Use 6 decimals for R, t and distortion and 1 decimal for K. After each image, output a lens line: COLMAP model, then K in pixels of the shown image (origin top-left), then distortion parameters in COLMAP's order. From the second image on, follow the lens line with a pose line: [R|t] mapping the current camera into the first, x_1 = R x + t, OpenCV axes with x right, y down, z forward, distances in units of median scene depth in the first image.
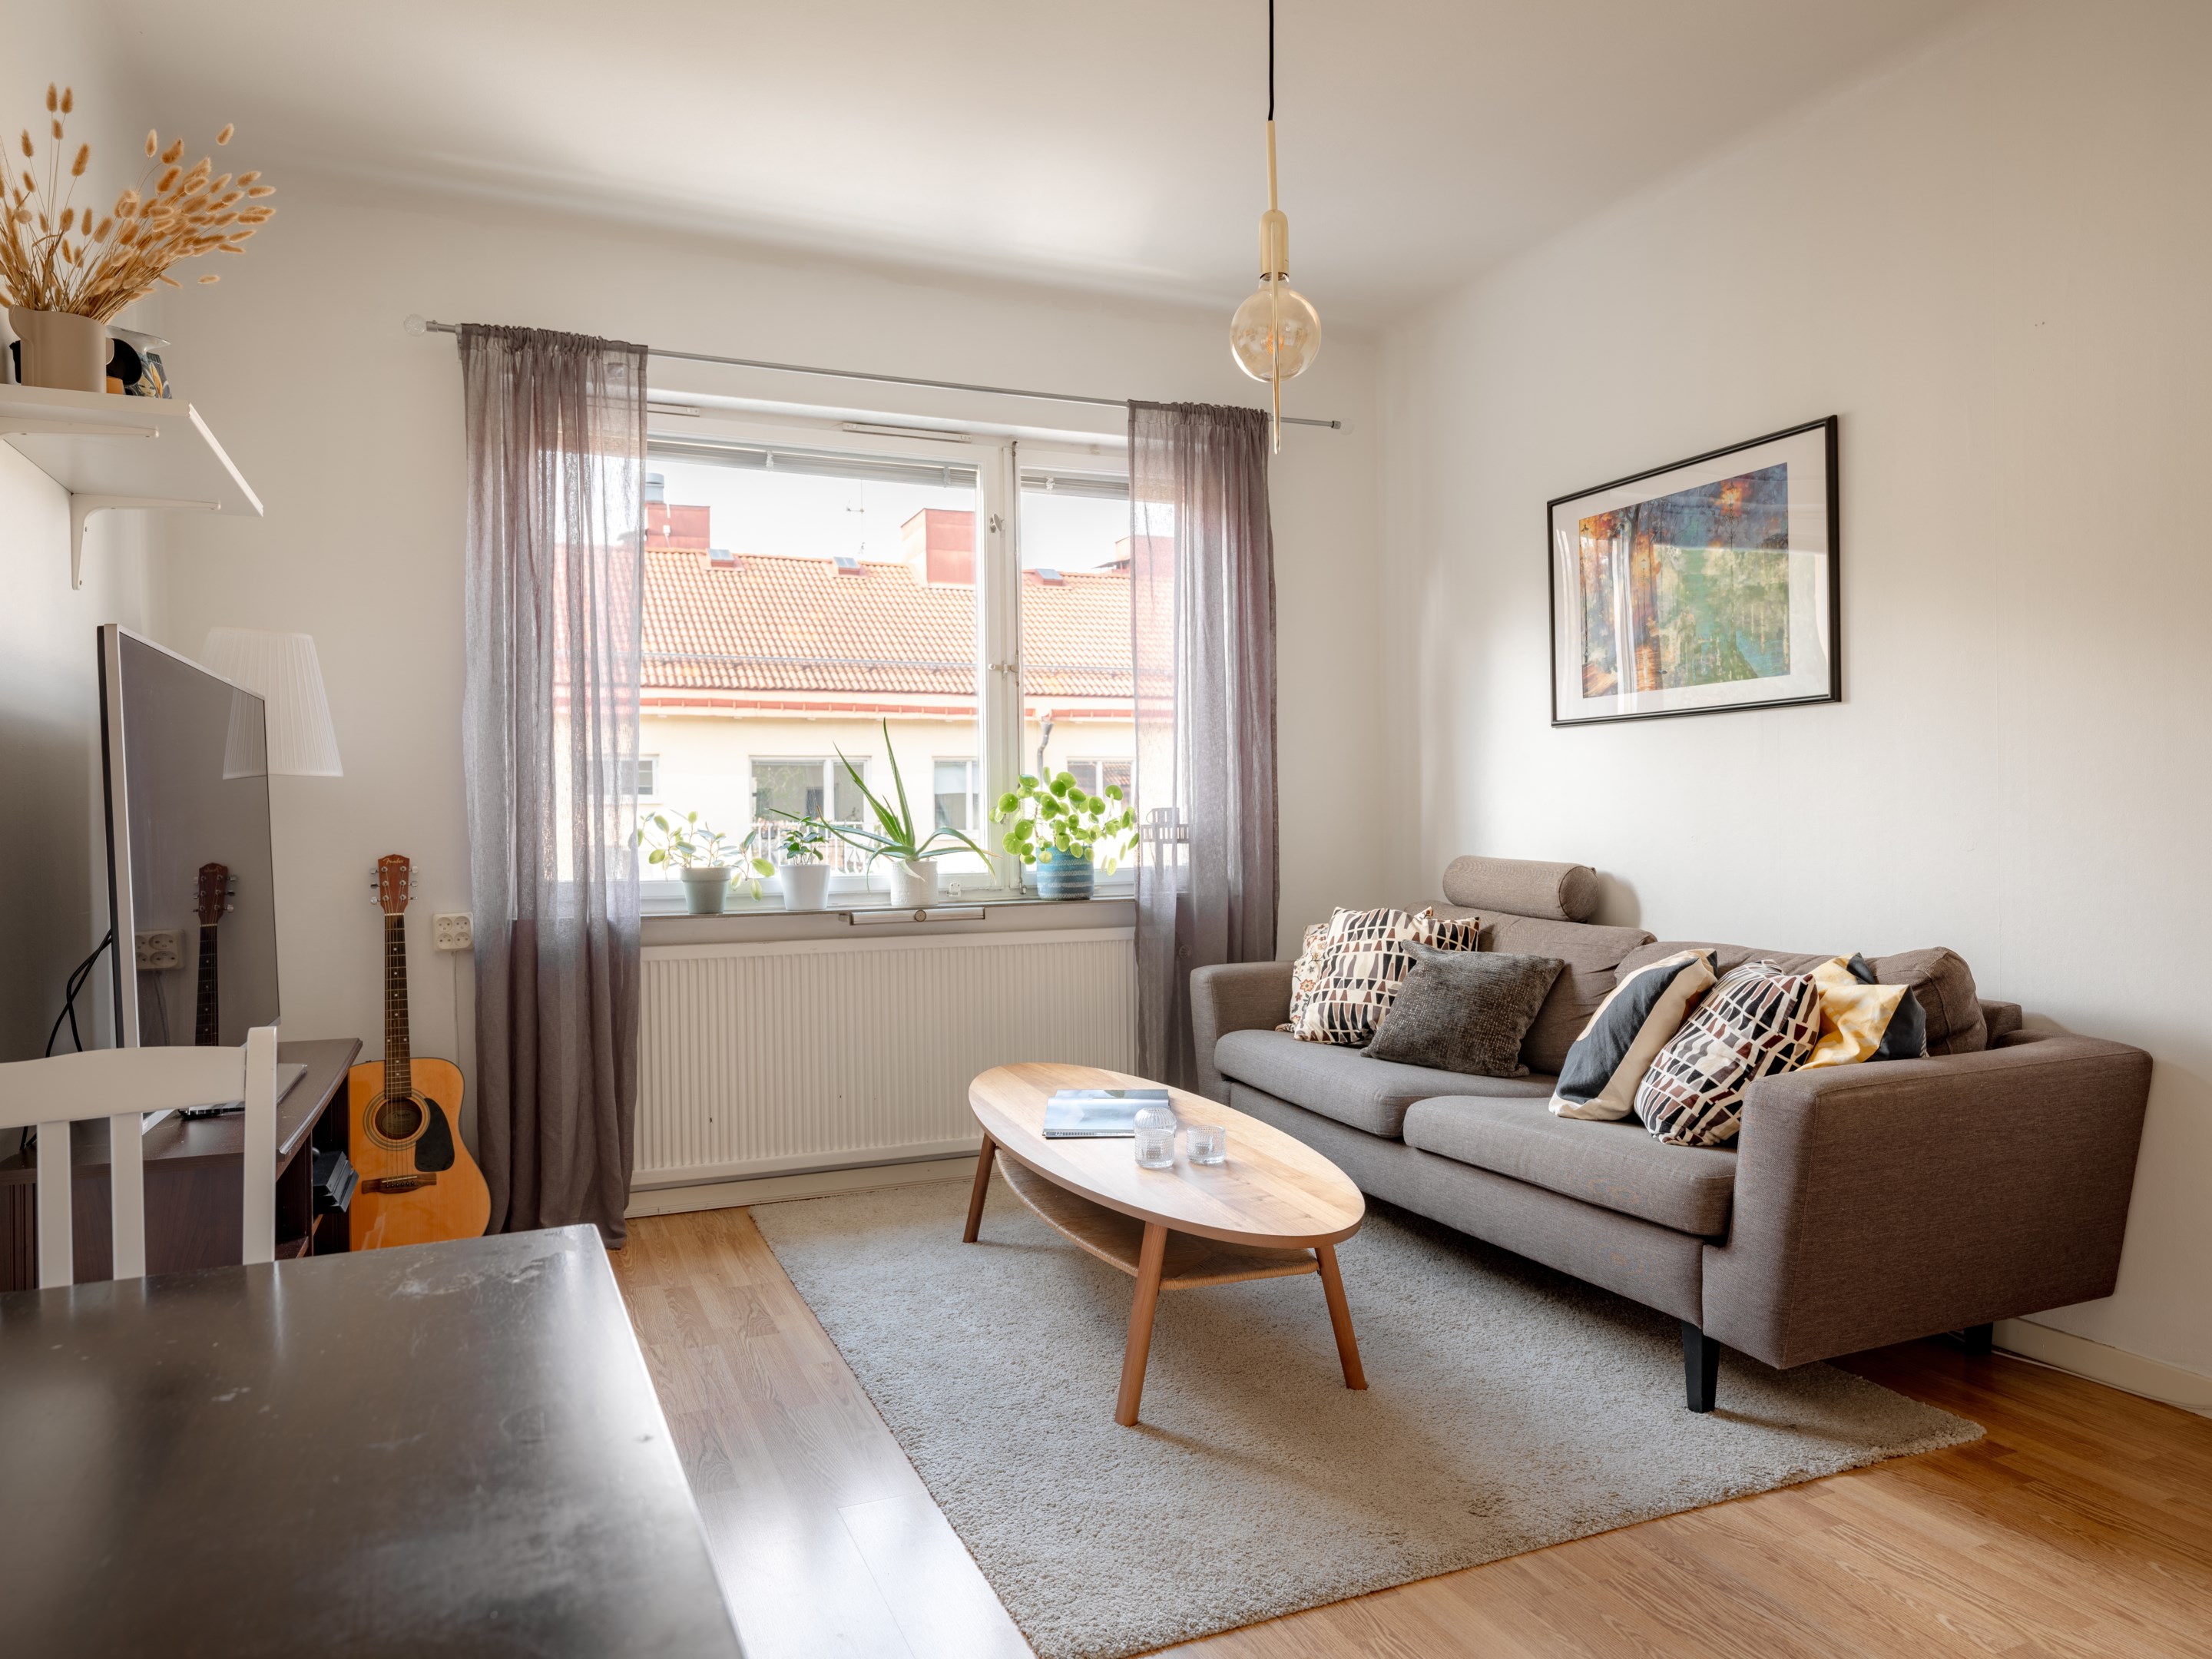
lens RADIAL K [[1462.7, 0, 1106.0], [0, 1462.7, 829.5], [0, 0, 1]] dist [0.000515, -0.003040]
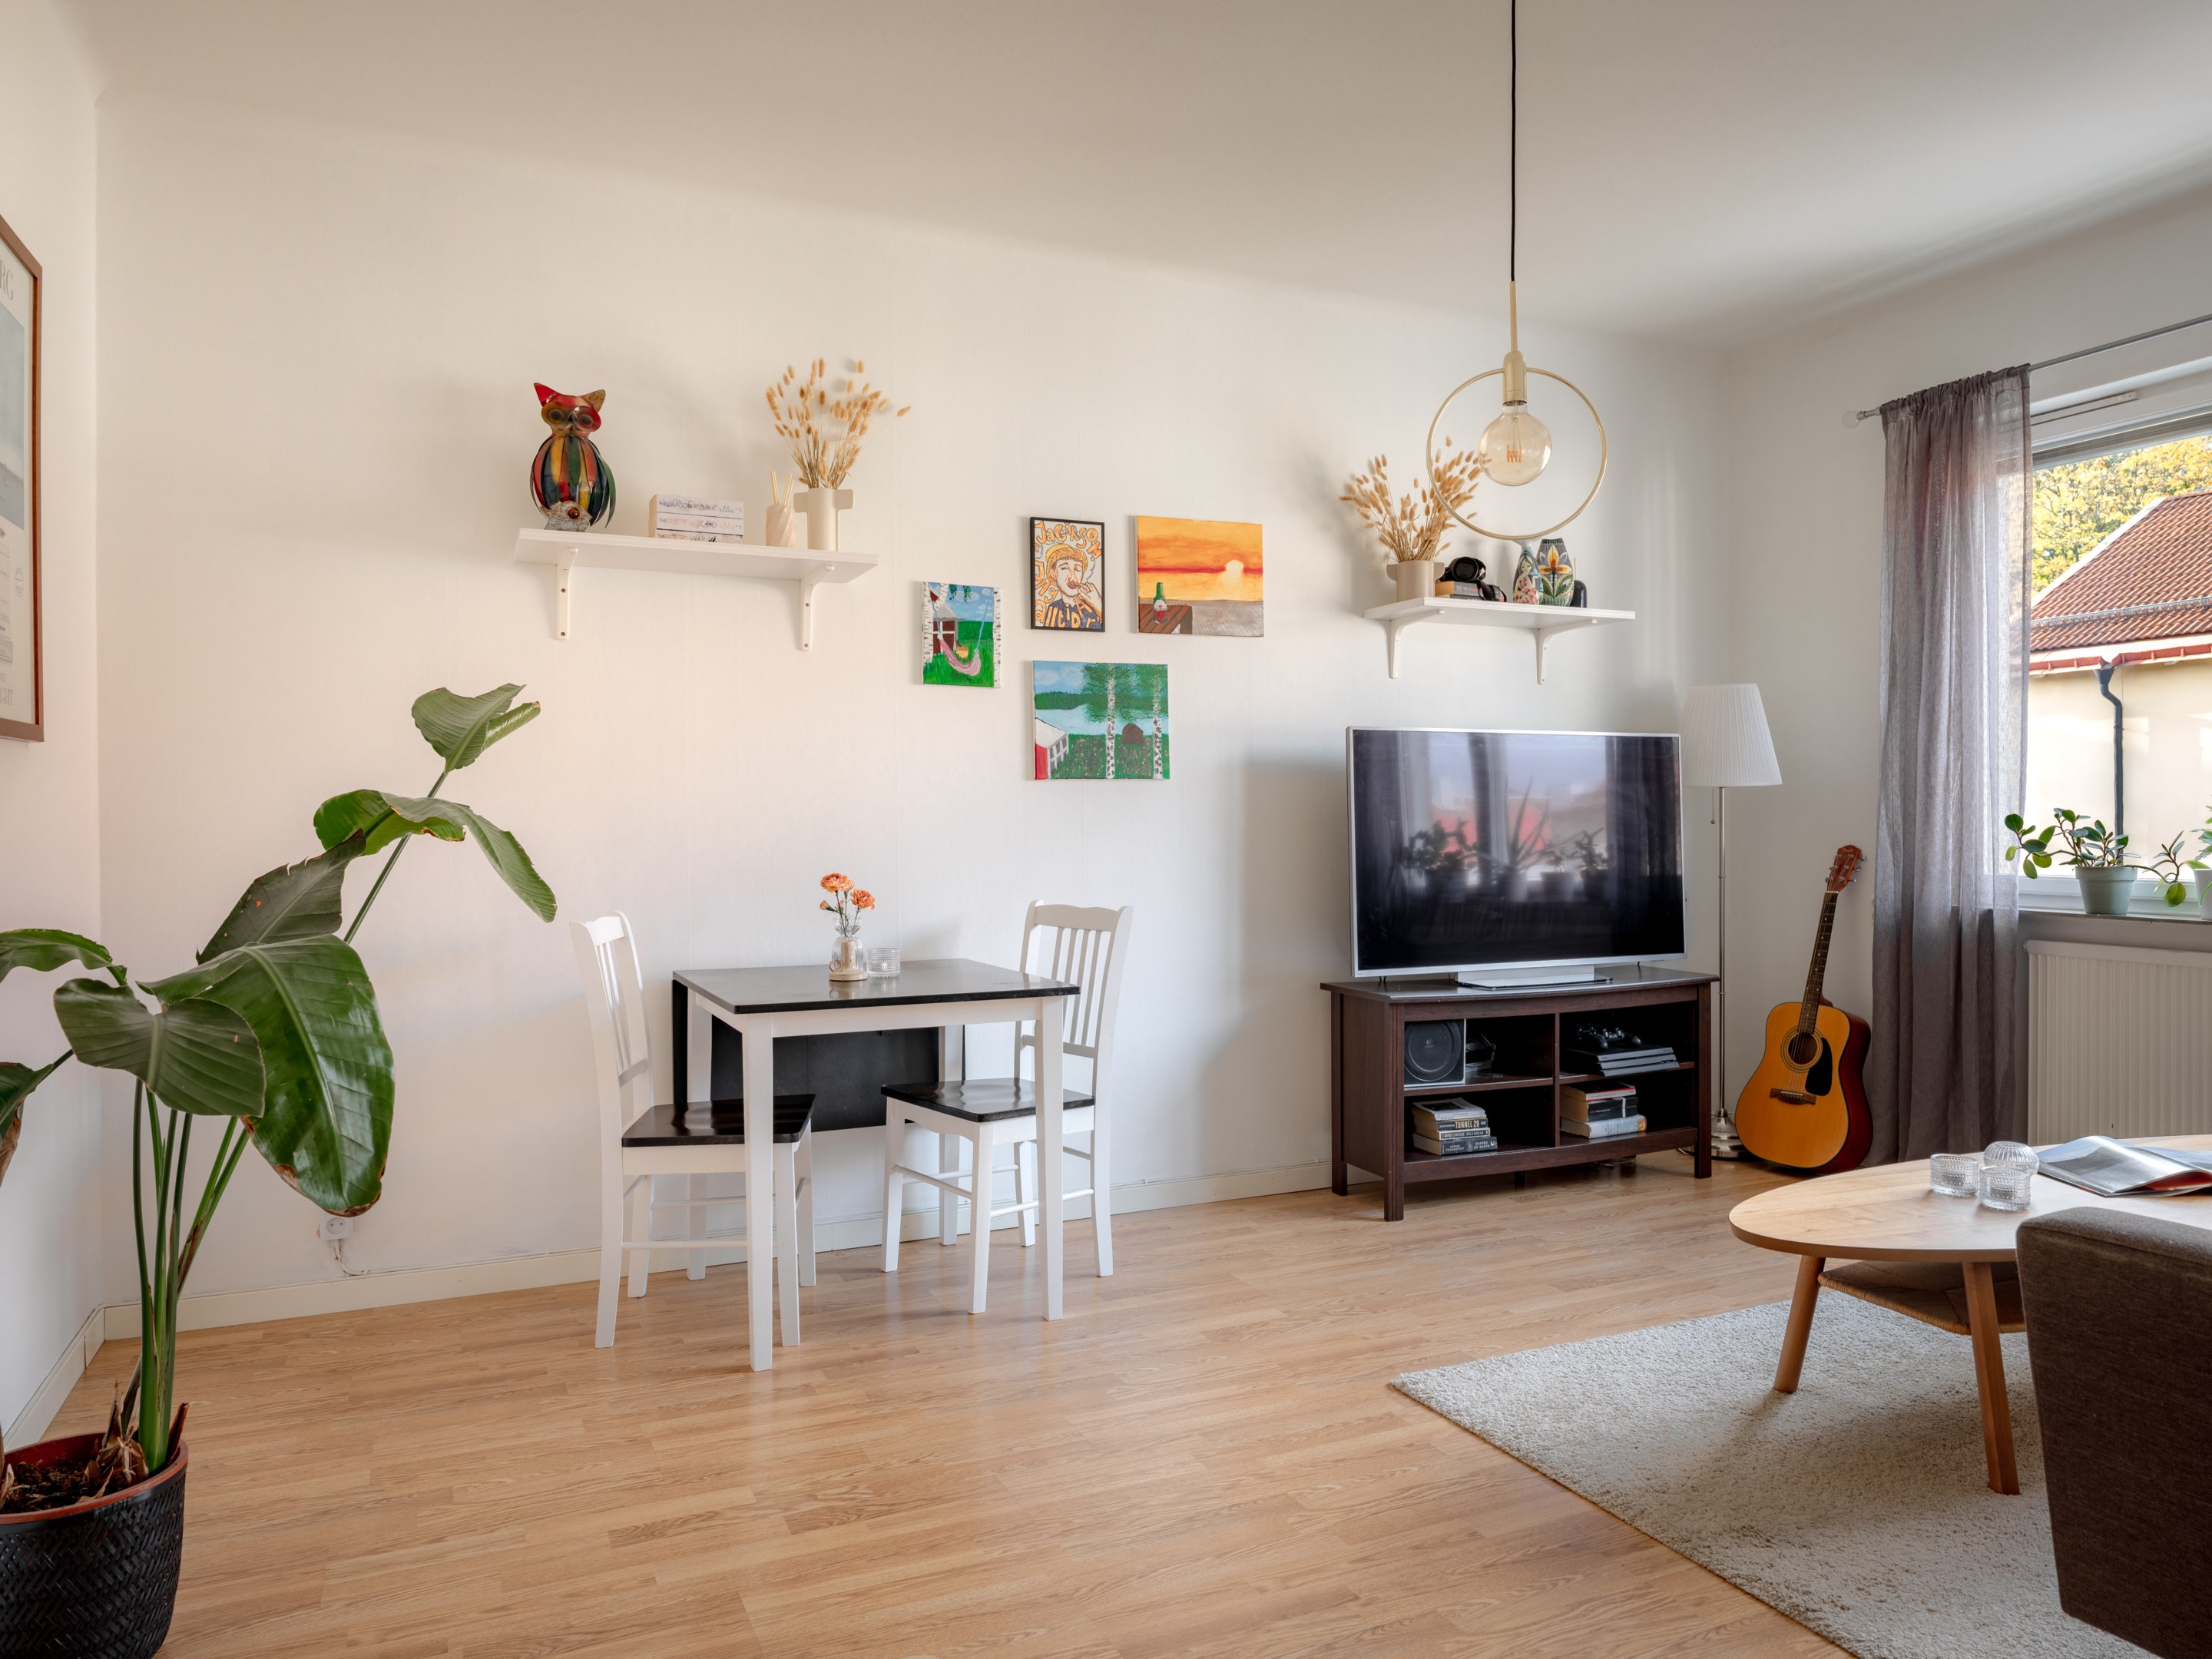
lens RADIAL K [[1462.7, 0, 1106.0], [0, 1462.7, 829.5], [0, 0, 1]] dist [0.000515, -0.003040]
pose [[0.024057, 0.016384, -0.999576, 0.718873], [-0.001465, 0.999865, 0.016354, -0.015051], [0.999710, 0.001071, 0.024078, 0.319921]]
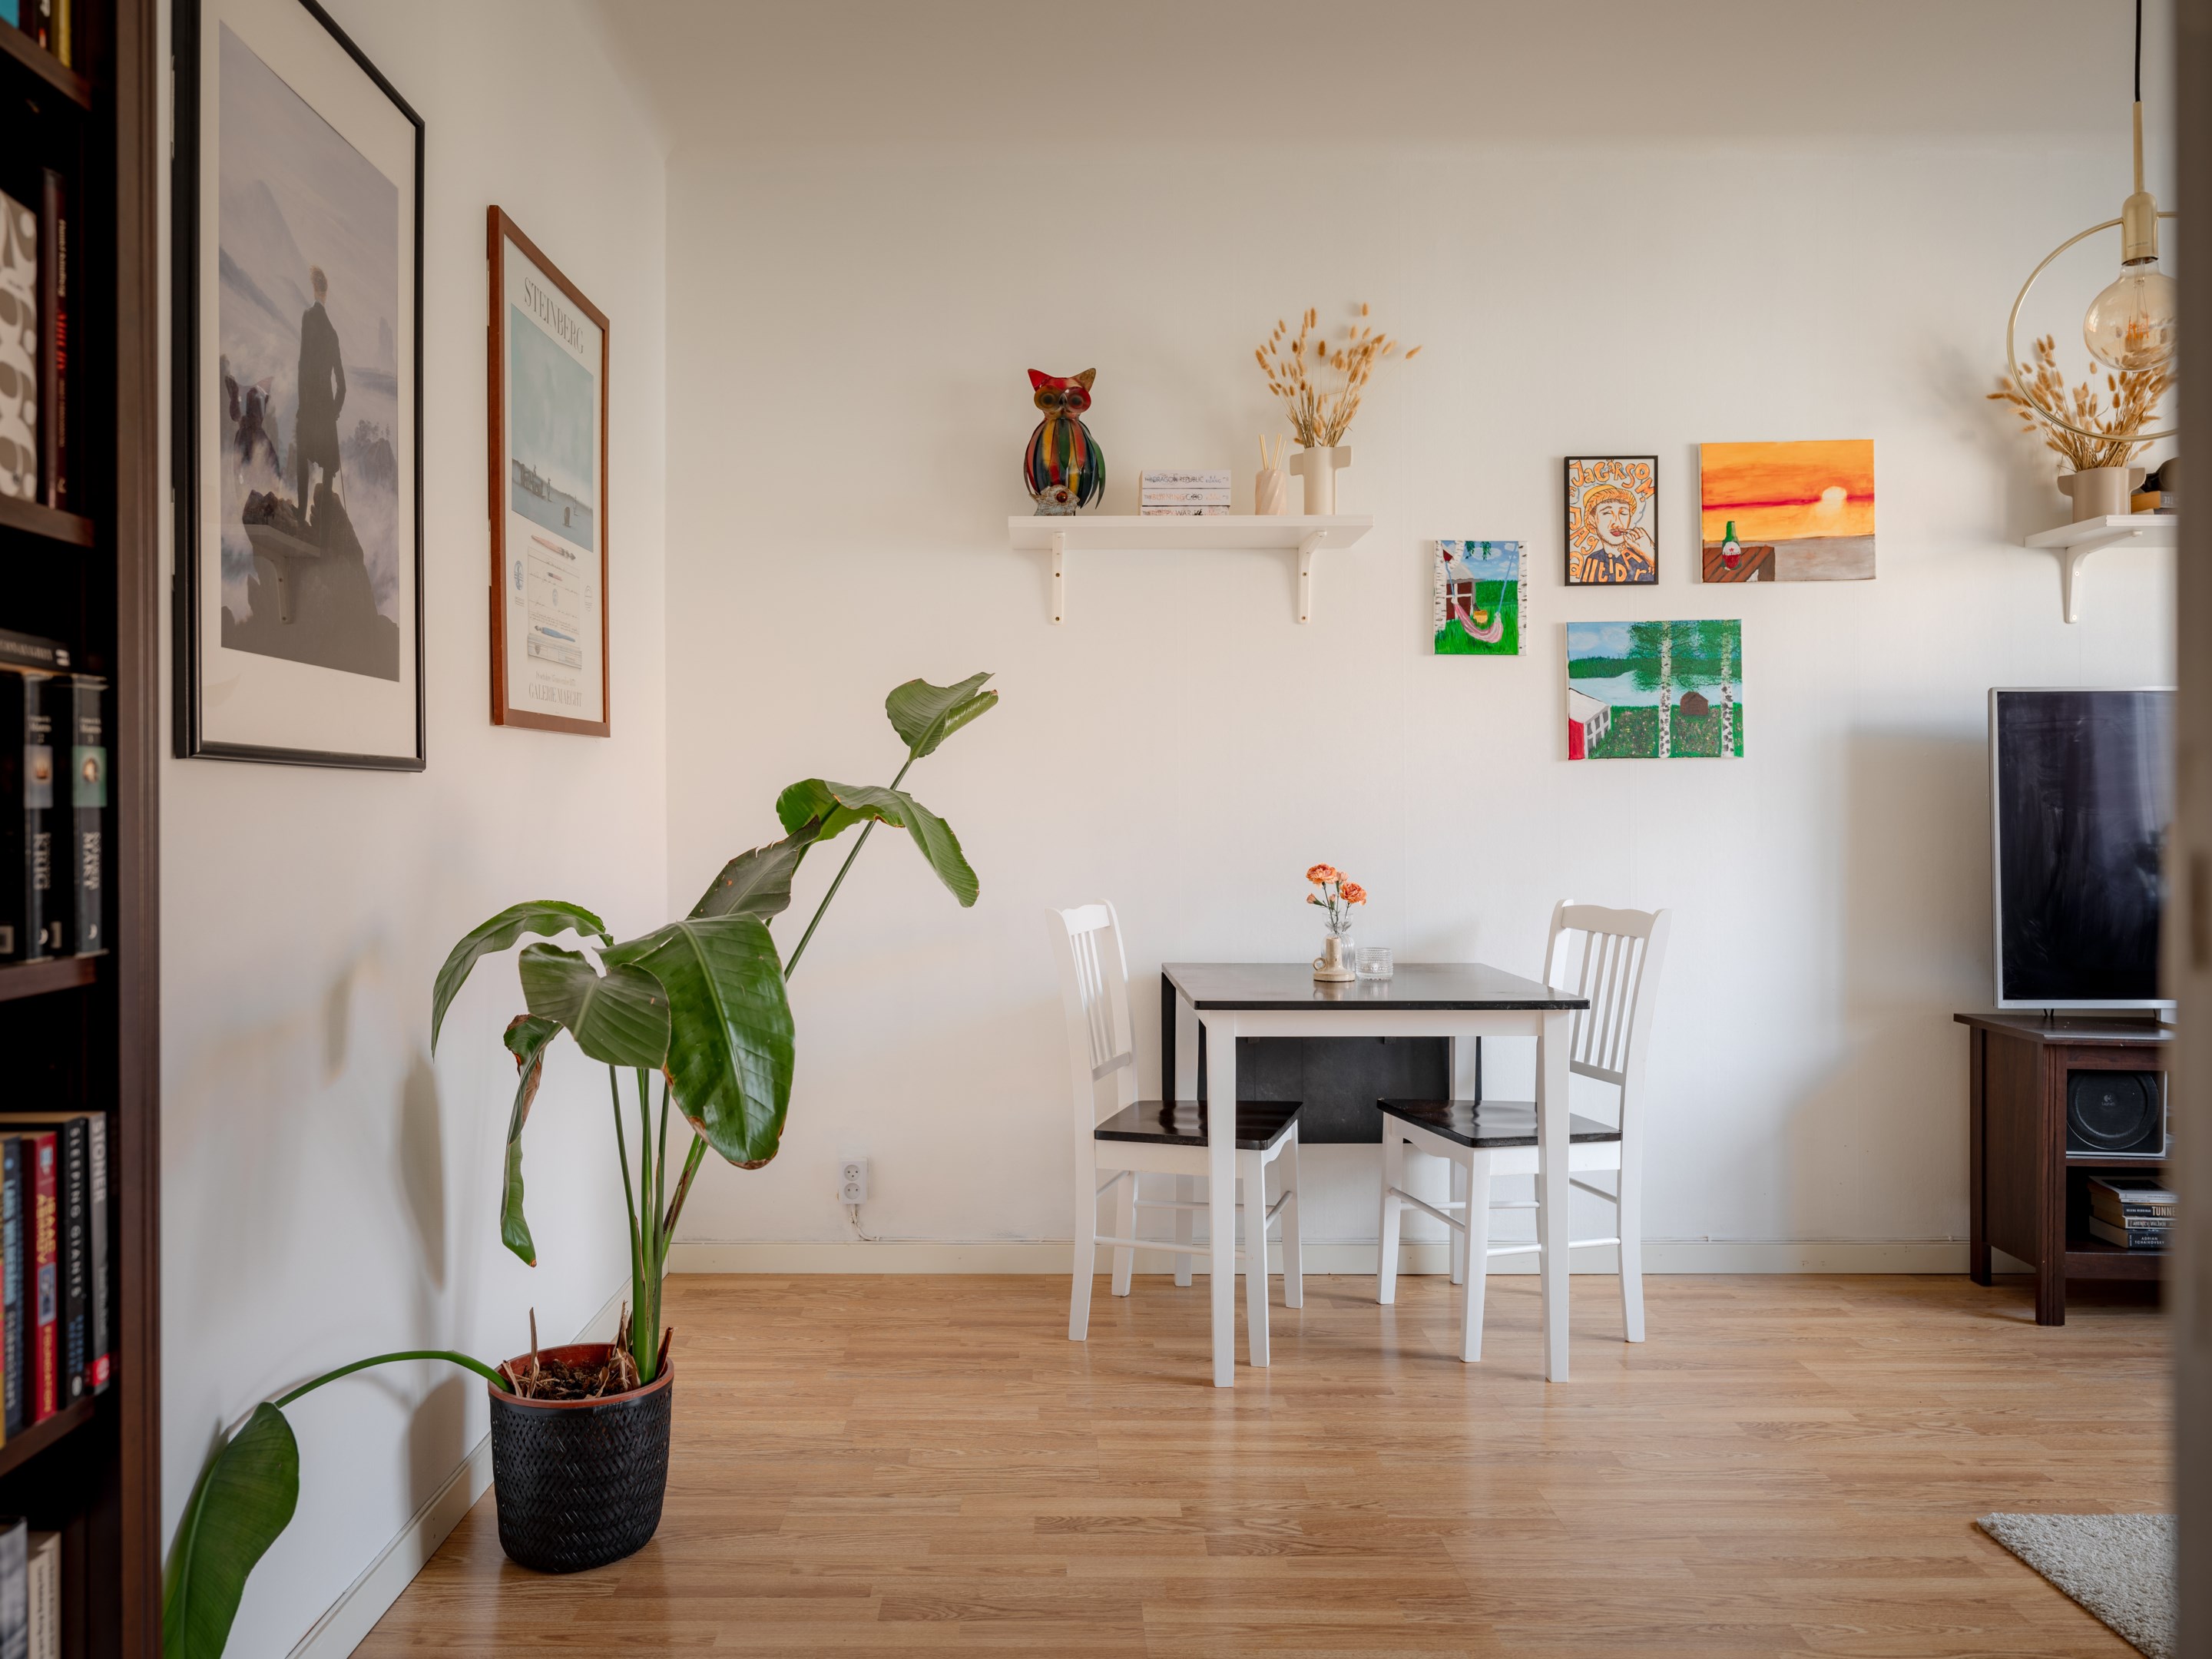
lens RADIAL K [[1631.6, 0, 1040.3], [0, 1631.6, 816.3], [0, 0, 1]] dist [-0.002722, 0.000691]
pose [[-0.400016, 0.016241, -0.916364, 0.727777], [0.002003, 0.999856, 0.016847, -0.016348], [0.916506, 0.004904, -0.399991, 0.398541]]
